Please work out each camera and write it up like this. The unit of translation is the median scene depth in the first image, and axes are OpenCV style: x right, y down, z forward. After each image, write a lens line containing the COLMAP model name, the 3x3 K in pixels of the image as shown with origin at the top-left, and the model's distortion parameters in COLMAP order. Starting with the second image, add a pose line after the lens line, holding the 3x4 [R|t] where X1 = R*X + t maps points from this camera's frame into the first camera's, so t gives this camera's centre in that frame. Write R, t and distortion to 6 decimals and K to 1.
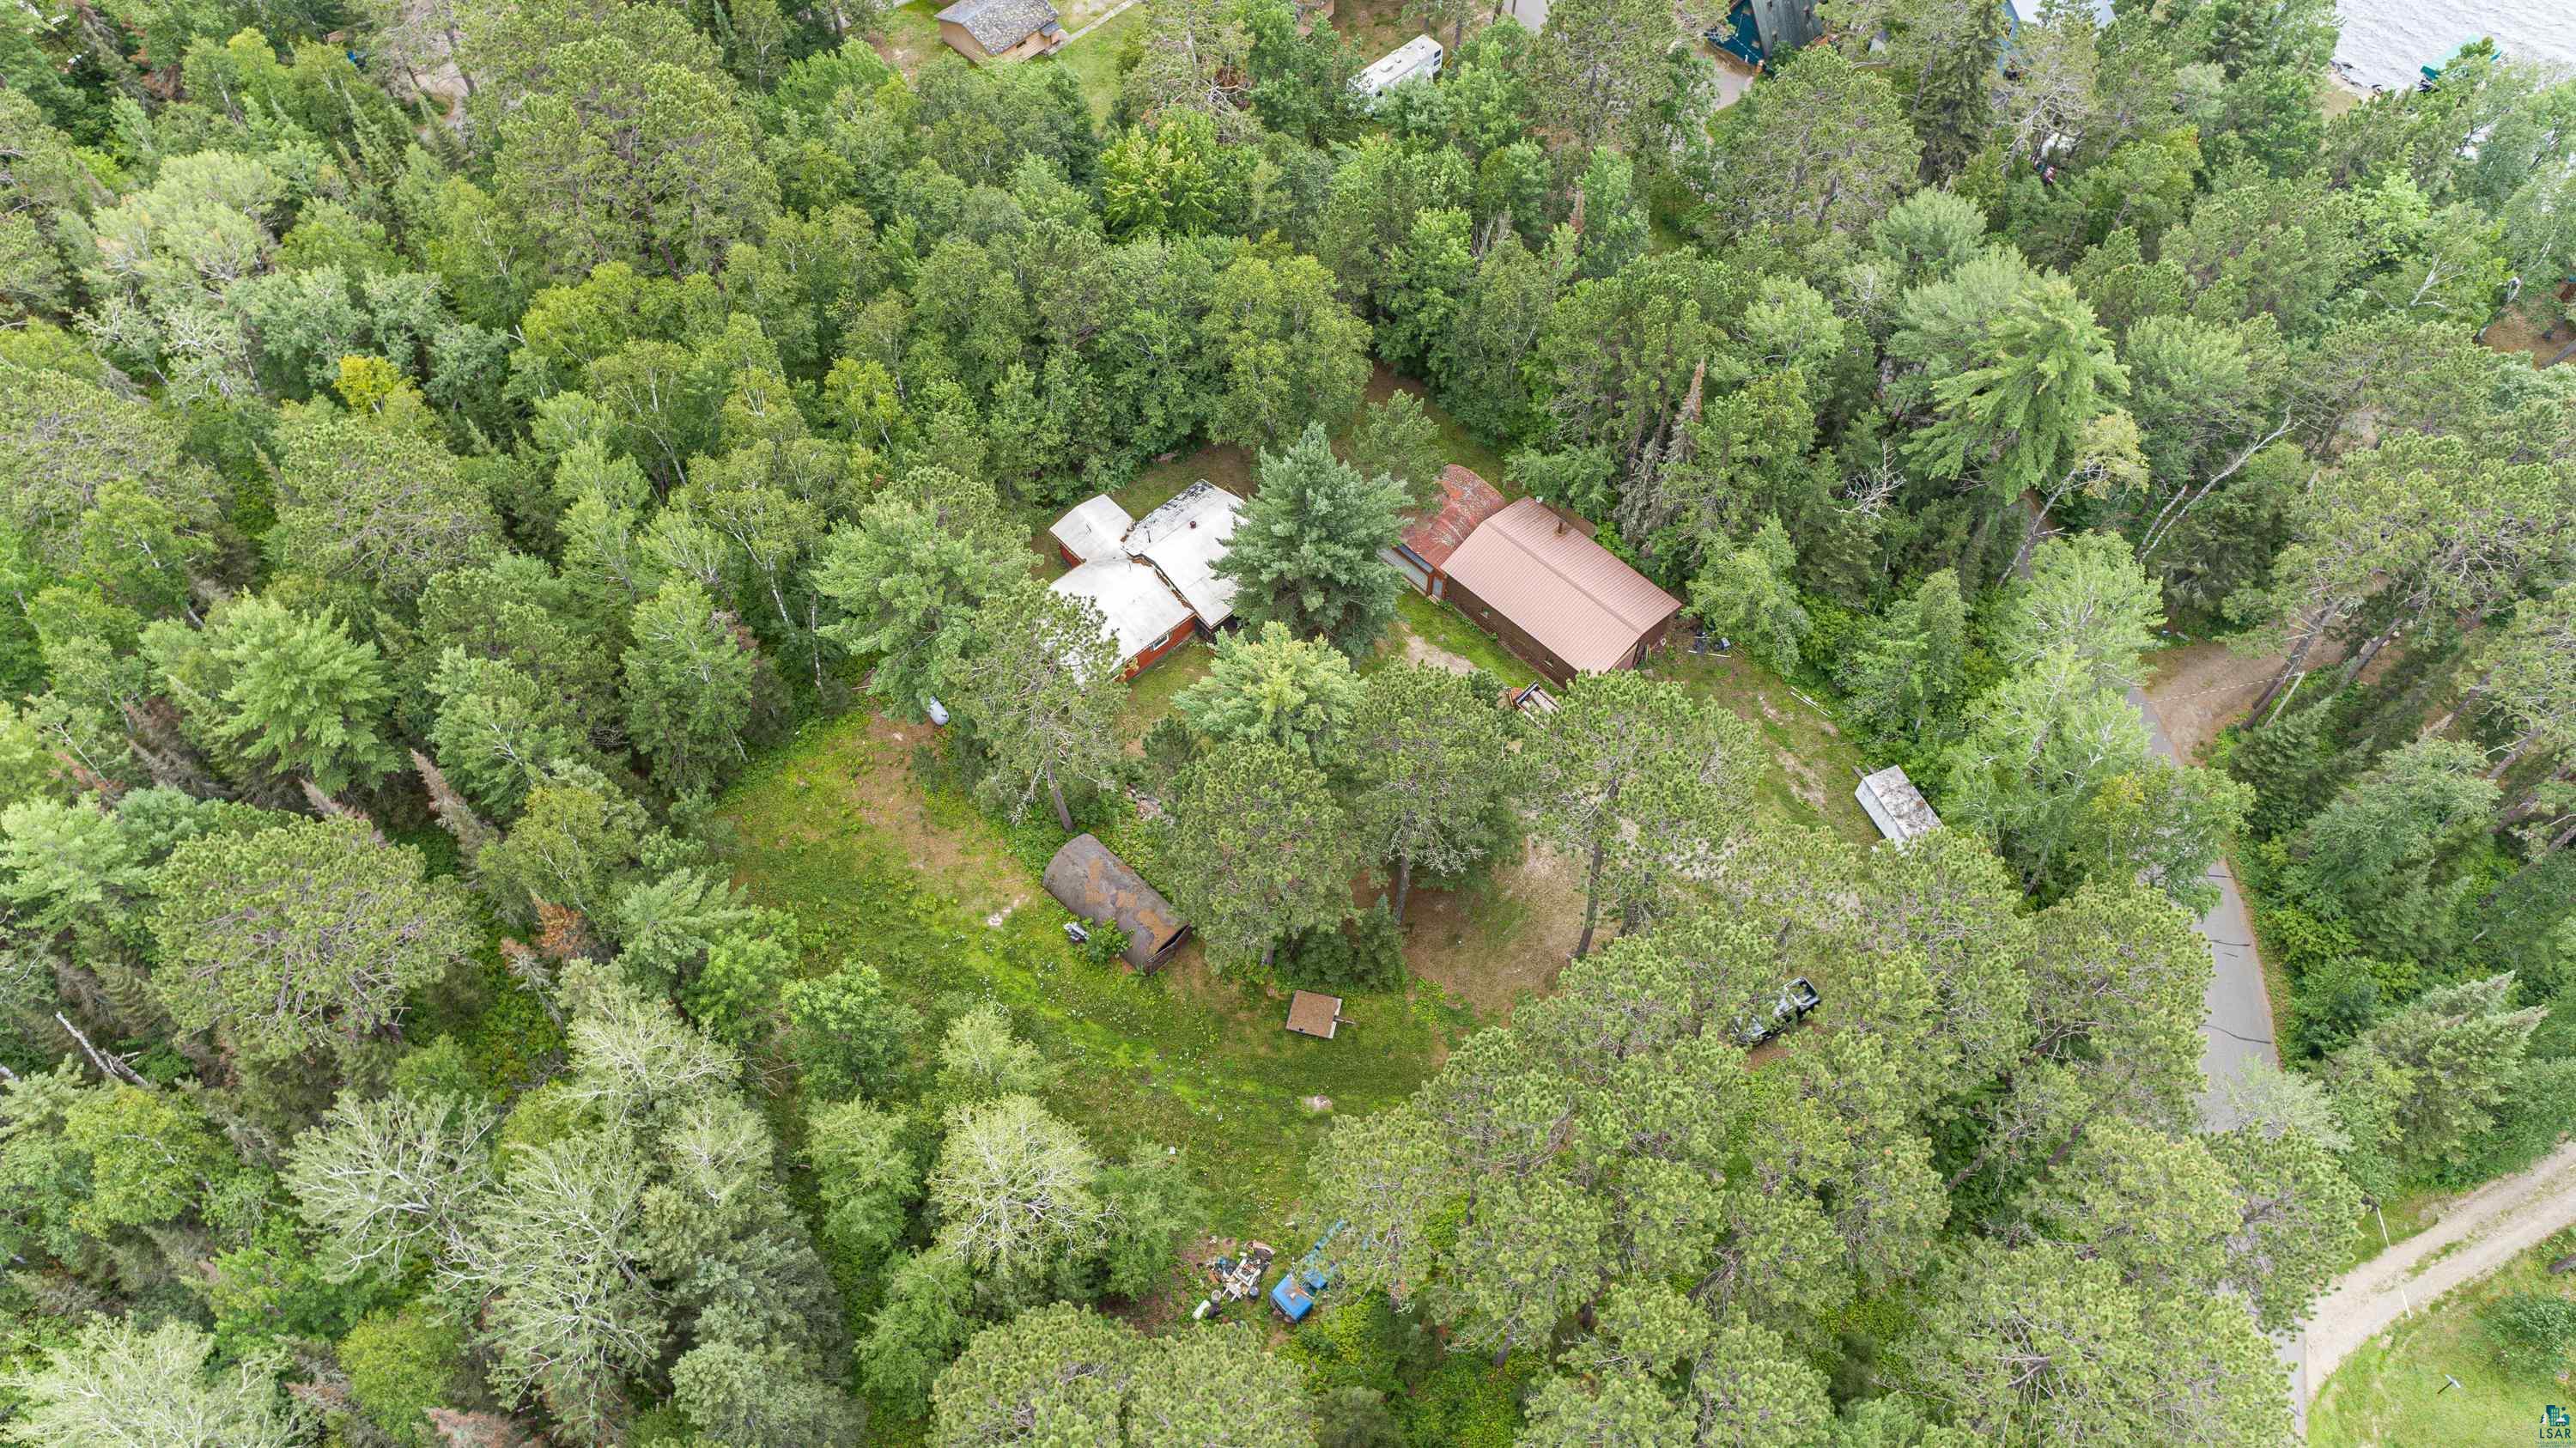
lens RADIAL K [[1804.9, 0, 1291.7], [0, 1804.9, 722.2], [0, 0, 1]] dist [0.002904, -0.000324]
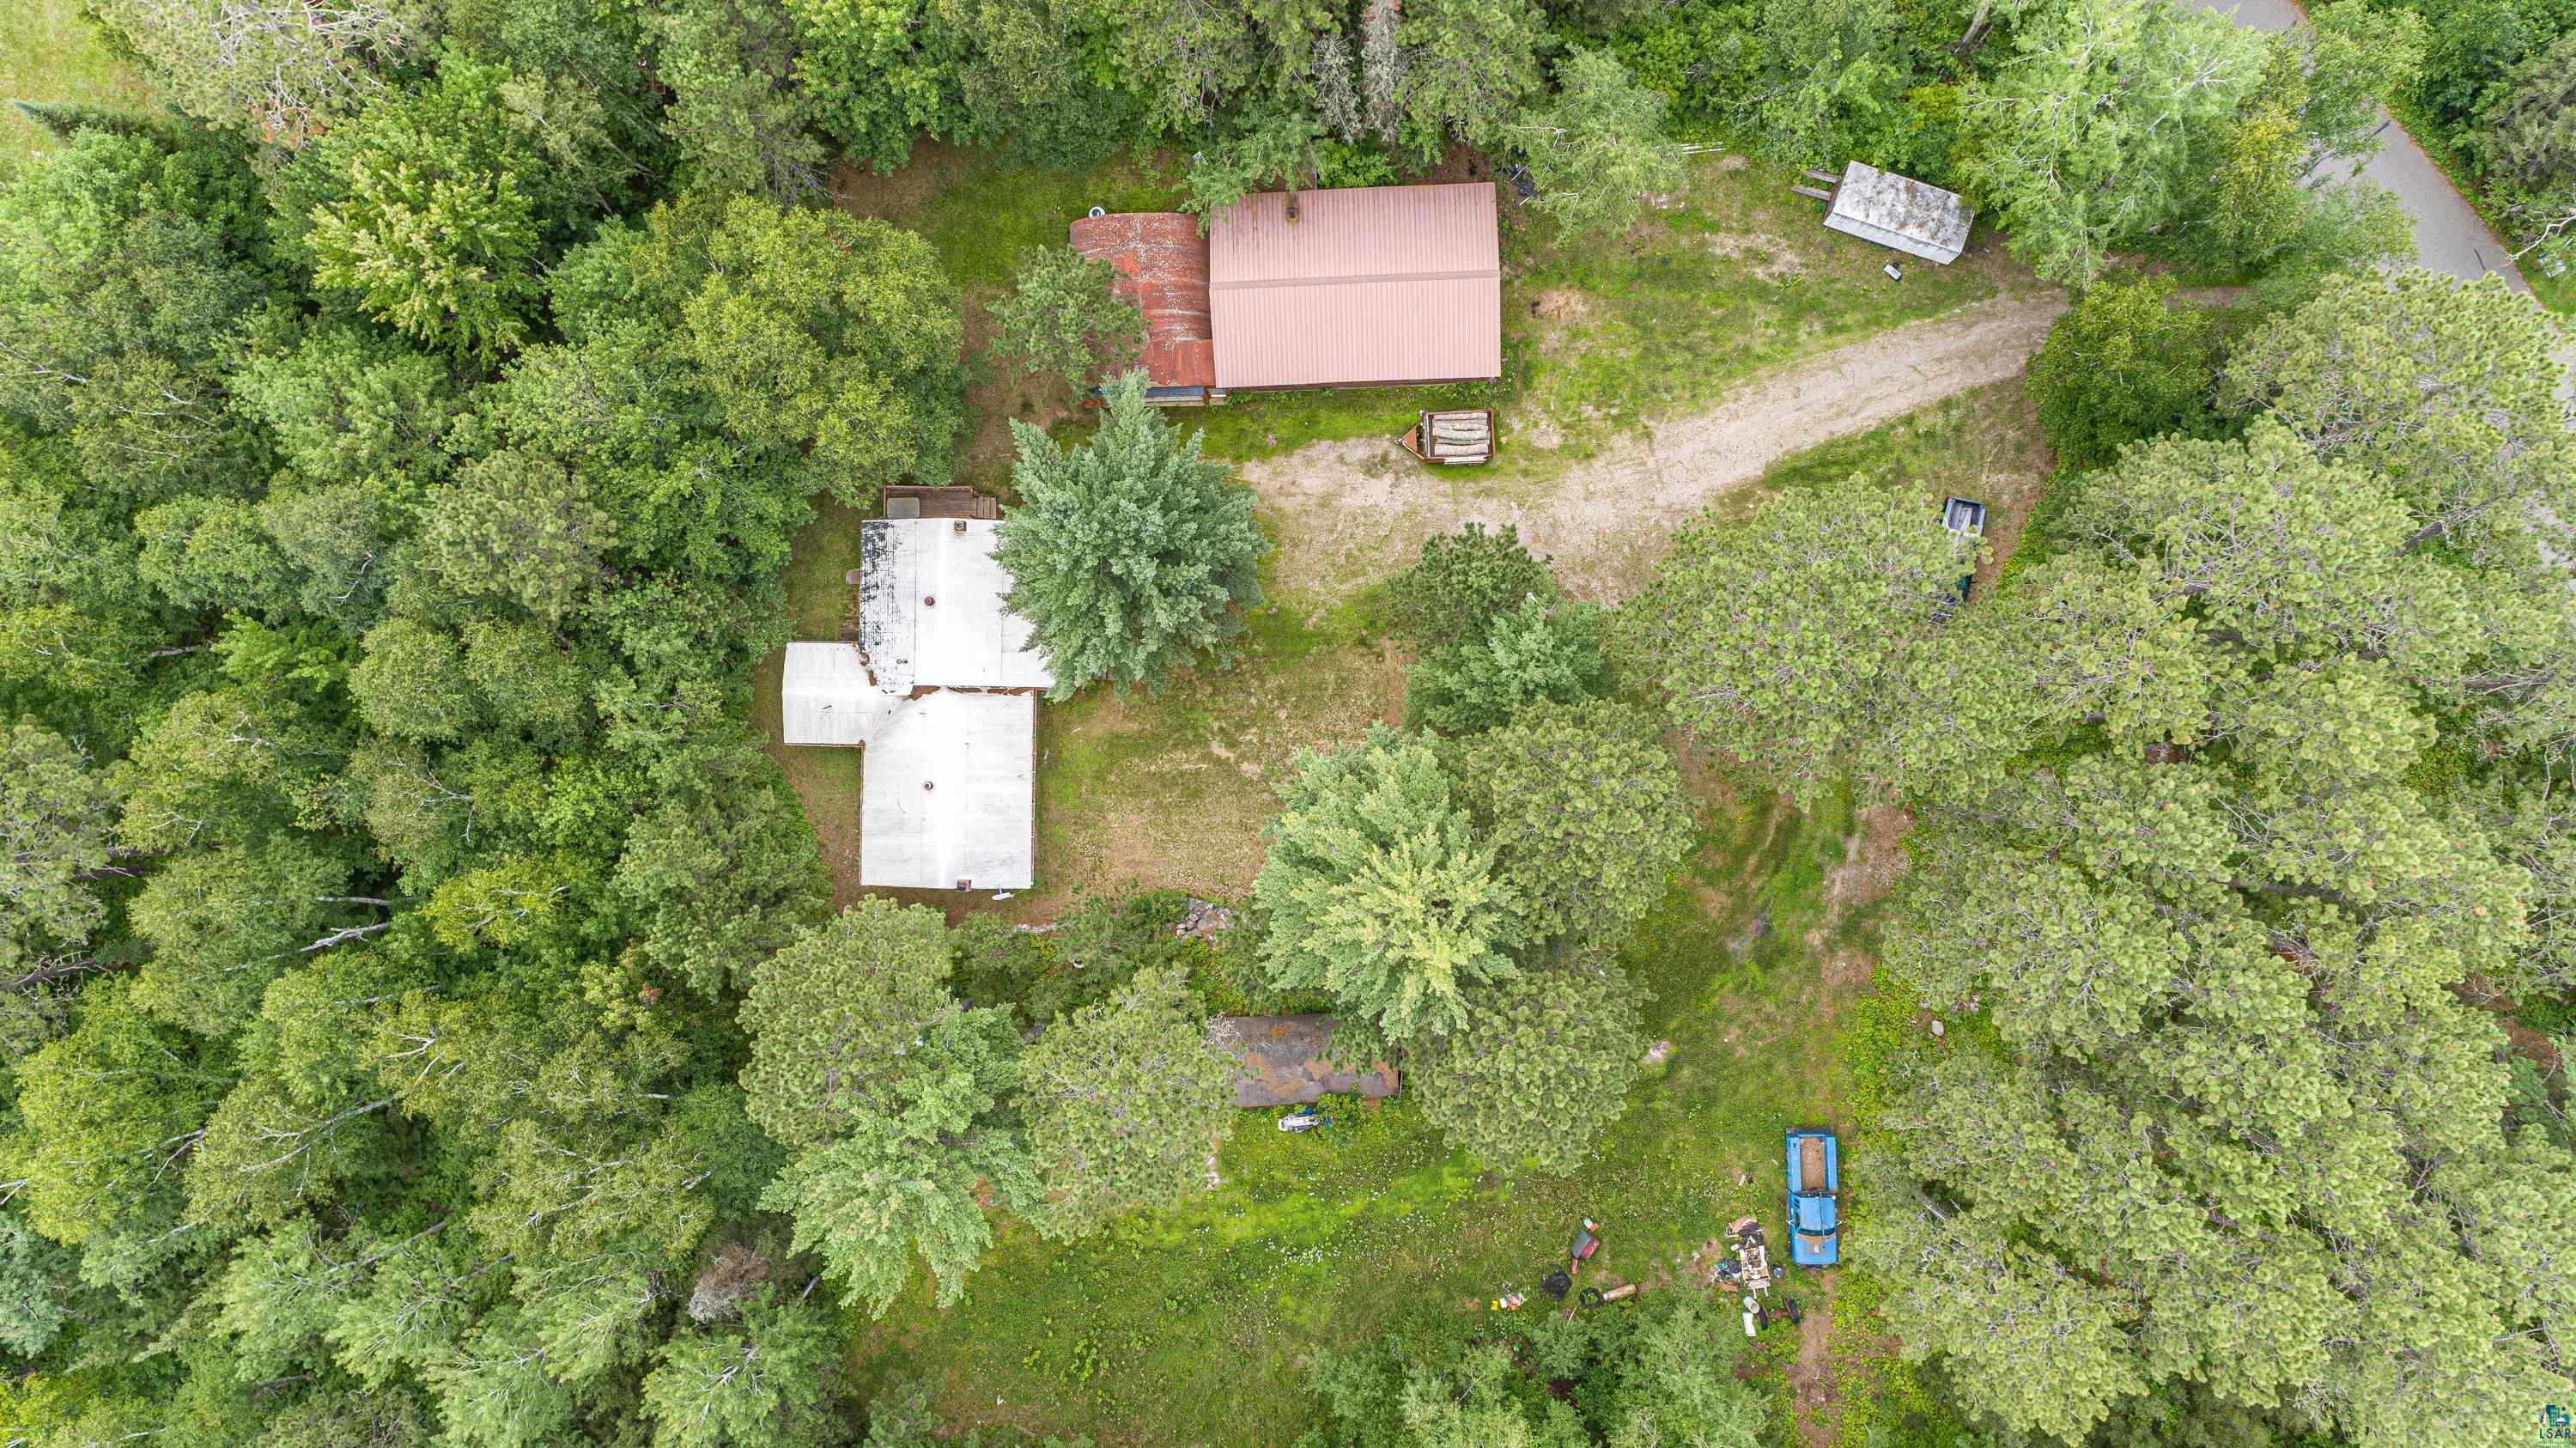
lens RADIAL K [[1804.9, 0, 1282.9], [0, 1804.9, 730.3], [0, 0, 1]] dist [0.002904, -0.000324]
pose [[0.688698, -0.723814, -0.042300, 0.033531], [0.629627, 0.568111, 0.529925, -0.369913], [-0.359536, -0.391591, 0.846989, 0.346604]]
